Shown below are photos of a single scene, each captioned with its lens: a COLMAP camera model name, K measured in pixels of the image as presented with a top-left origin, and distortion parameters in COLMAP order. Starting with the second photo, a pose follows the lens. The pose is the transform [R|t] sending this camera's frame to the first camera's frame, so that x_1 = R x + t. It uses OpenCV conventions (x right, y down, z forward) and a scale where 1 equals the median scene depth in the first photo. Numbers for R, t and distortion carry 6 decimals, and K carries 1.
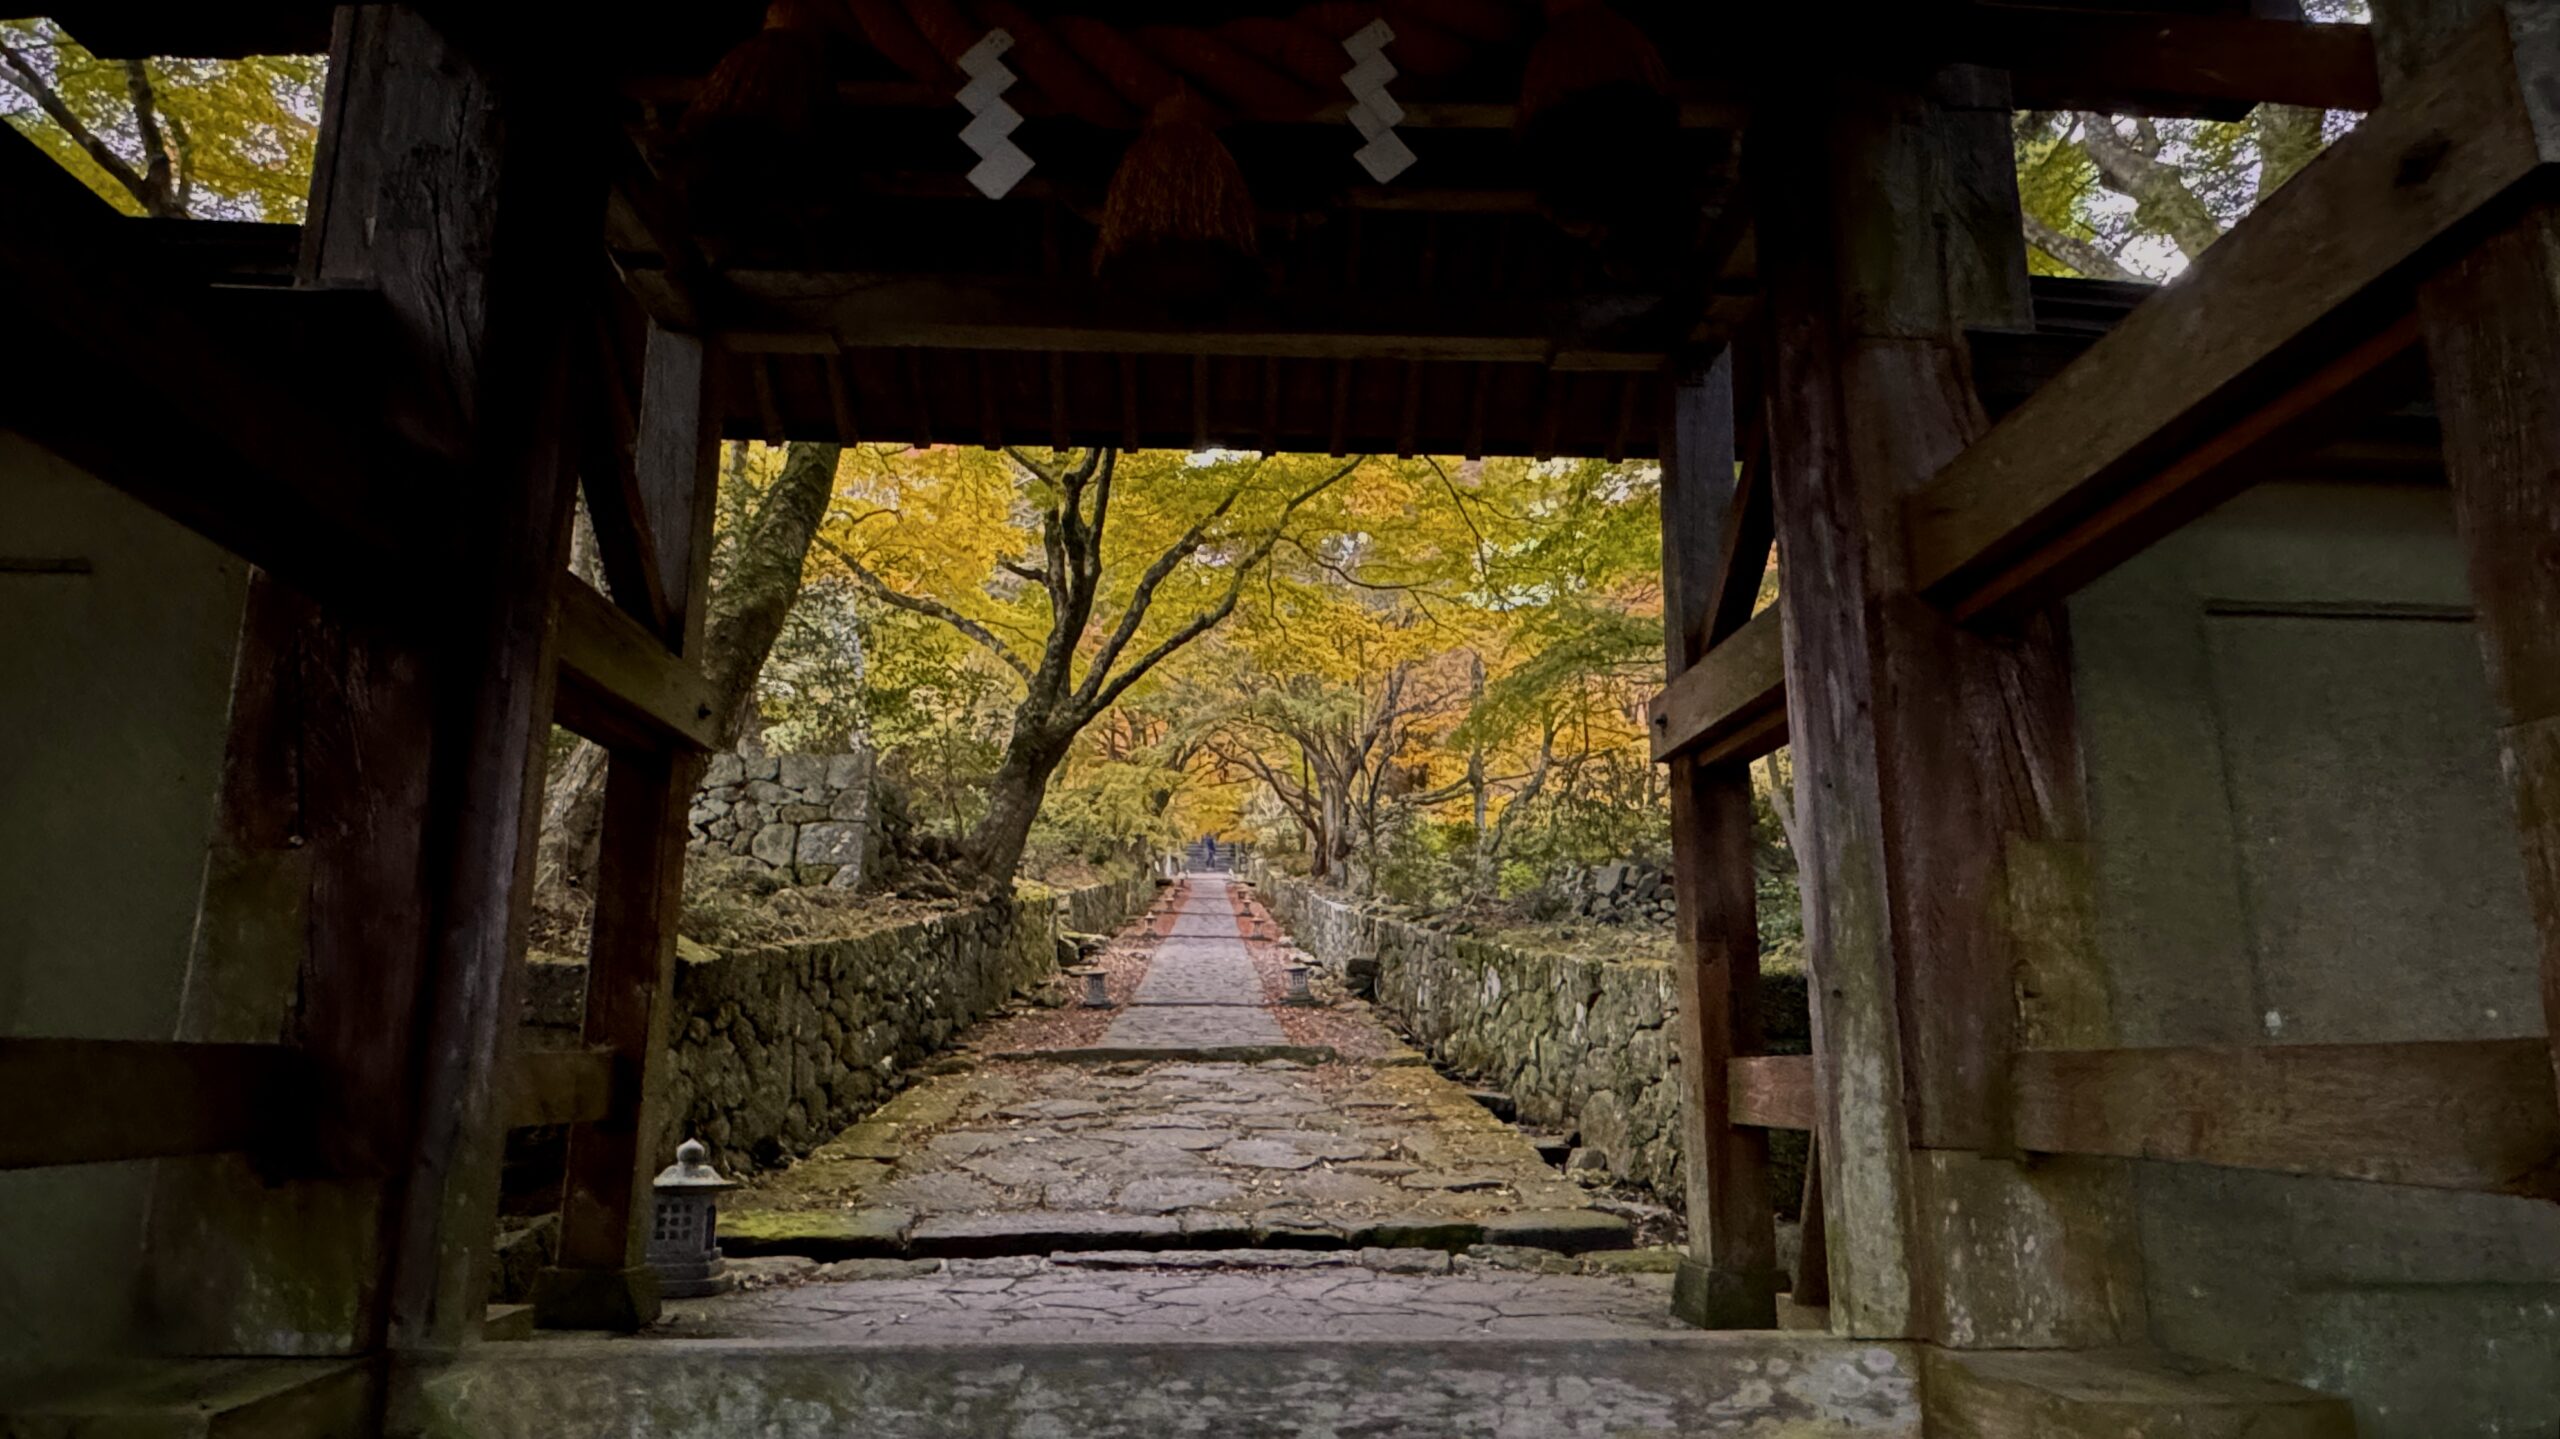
lens RADIAL K [[1549.0, 0, 1282.8], [0, 1549.0, 725.5], [0, 0, 1]] dist [-0.000060, 0.000074]
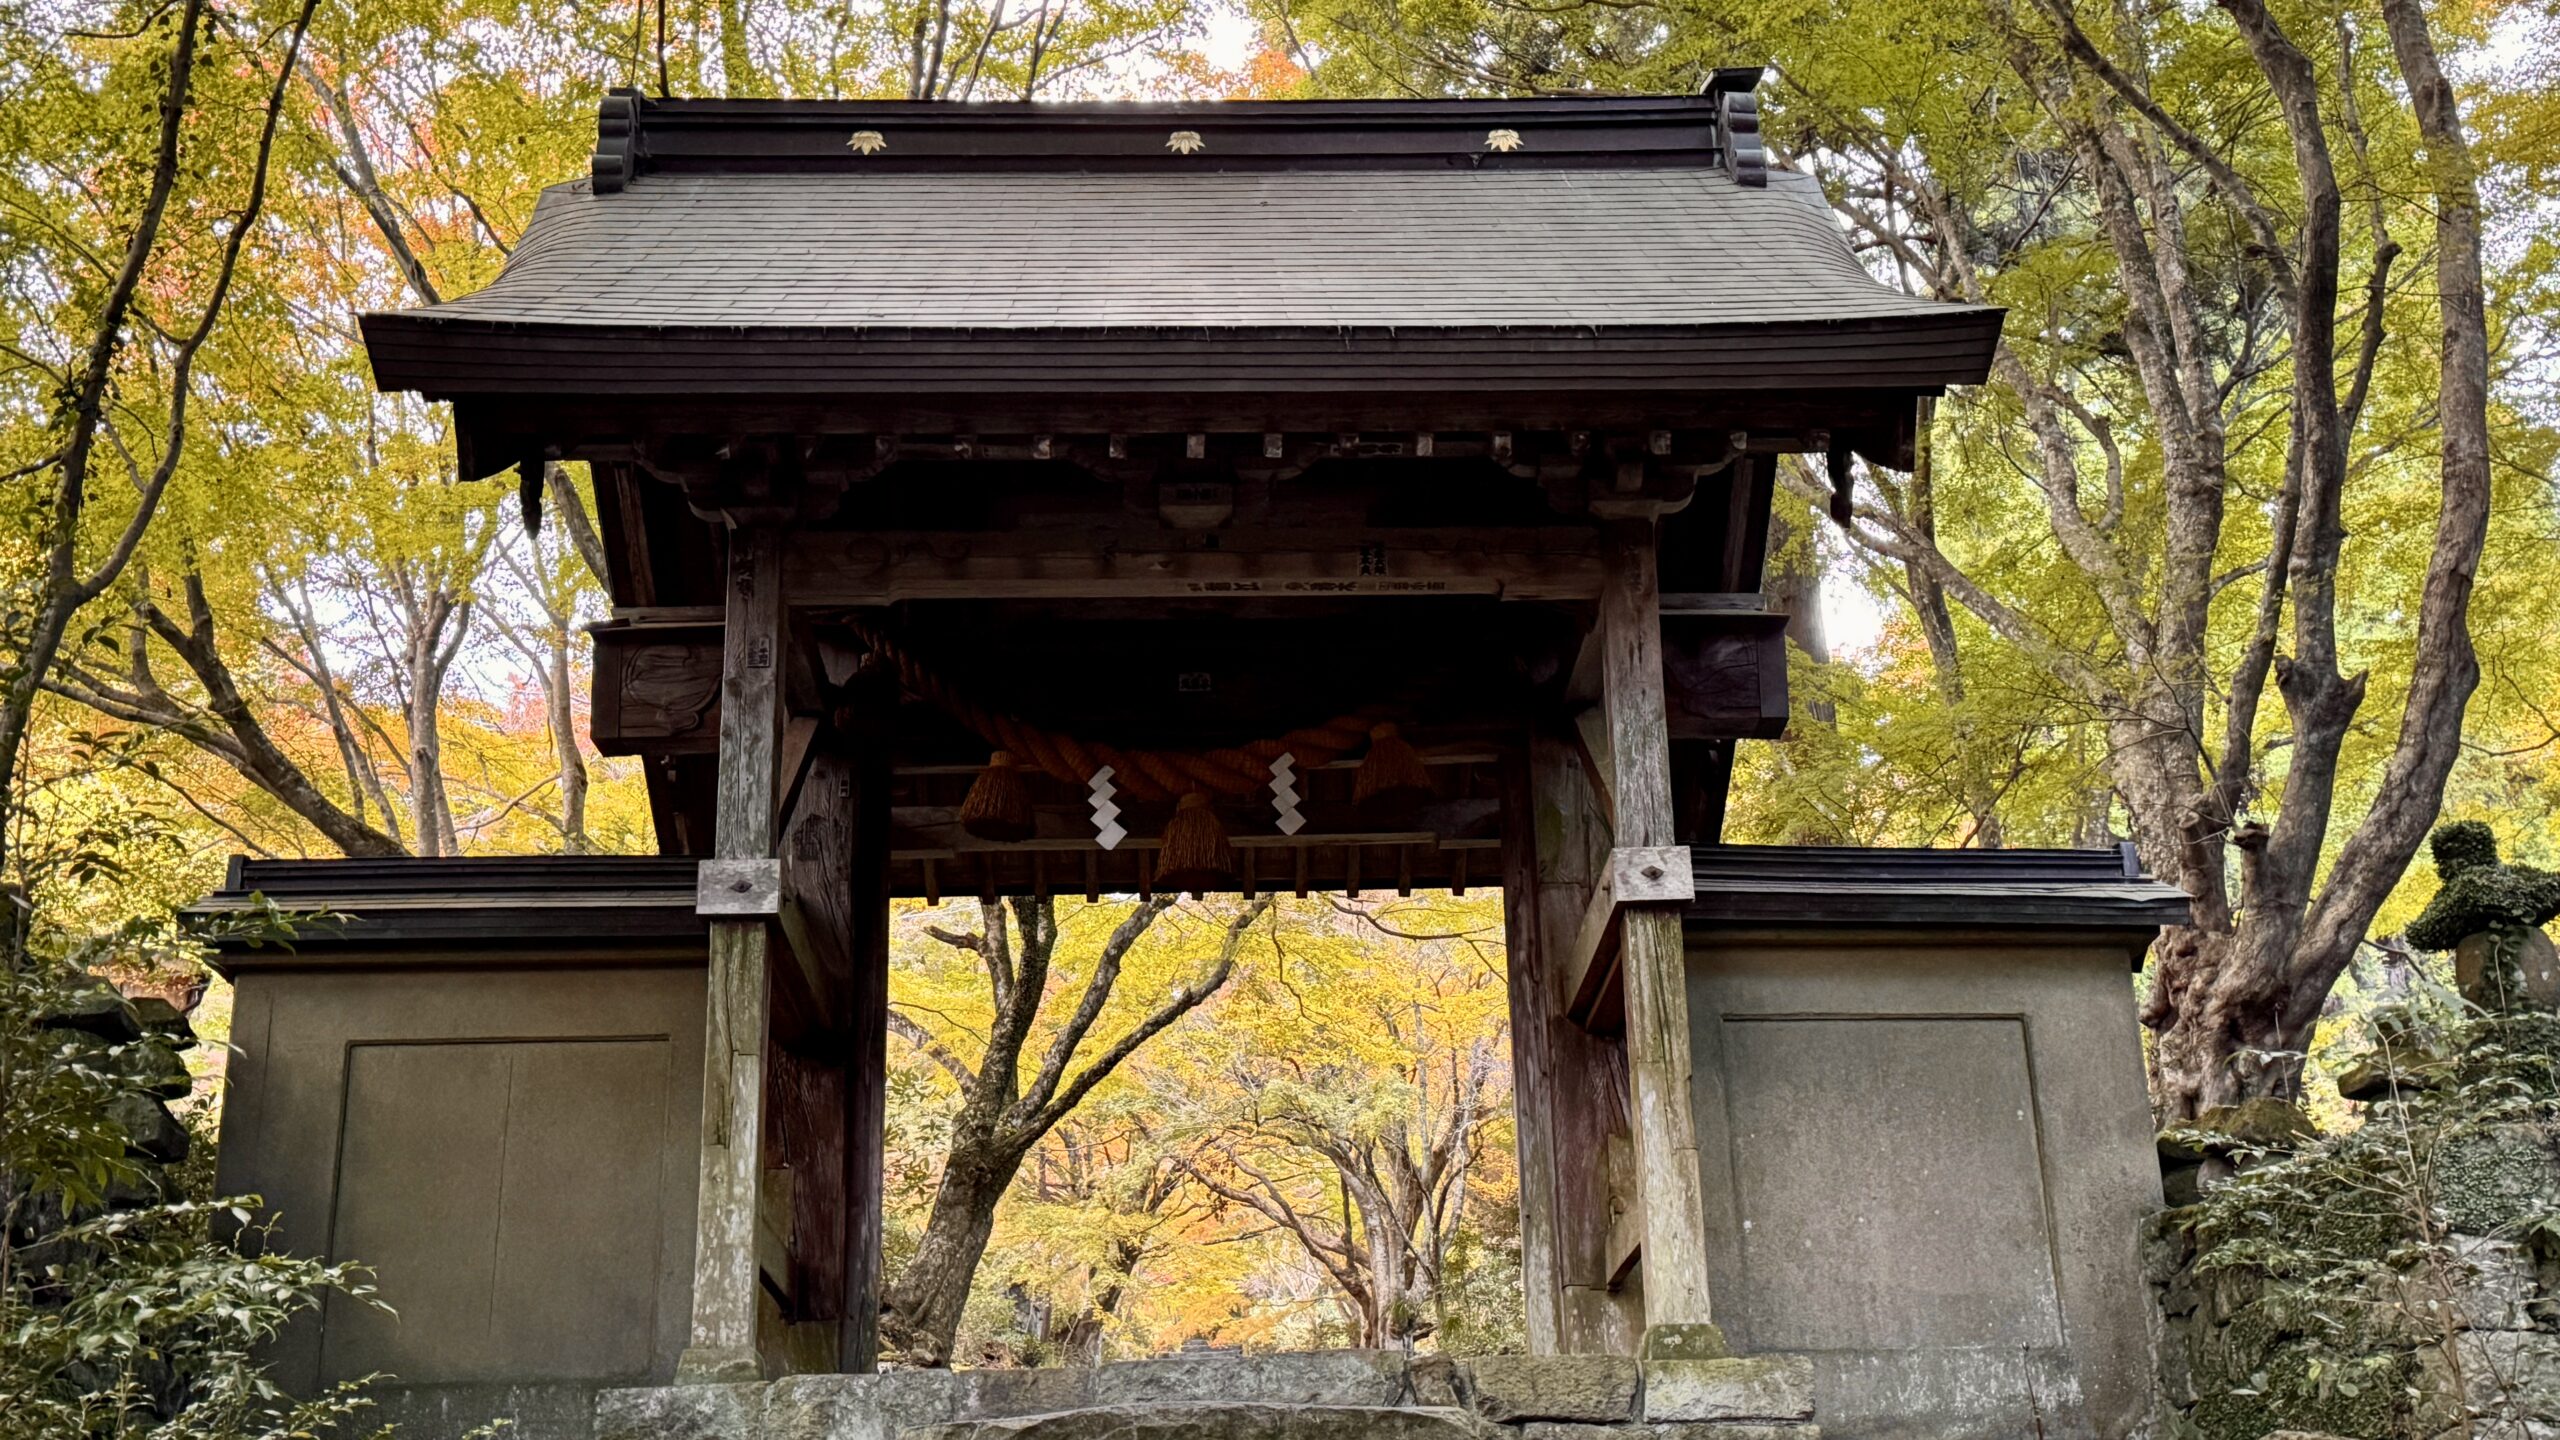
lens RADIAL K [[2881.0, 0, 1288.8], [0, 2881.0, 722.8], [0, 0, 1]] dist [0.122473, 0.000000]
pose [[0.999311, -0.036236, -0.008043, 0.015112], [0.034654, 0.988436, -0.147625, 0.012712], [0.013299, 0.147245, 0.989011, -0.442467]]
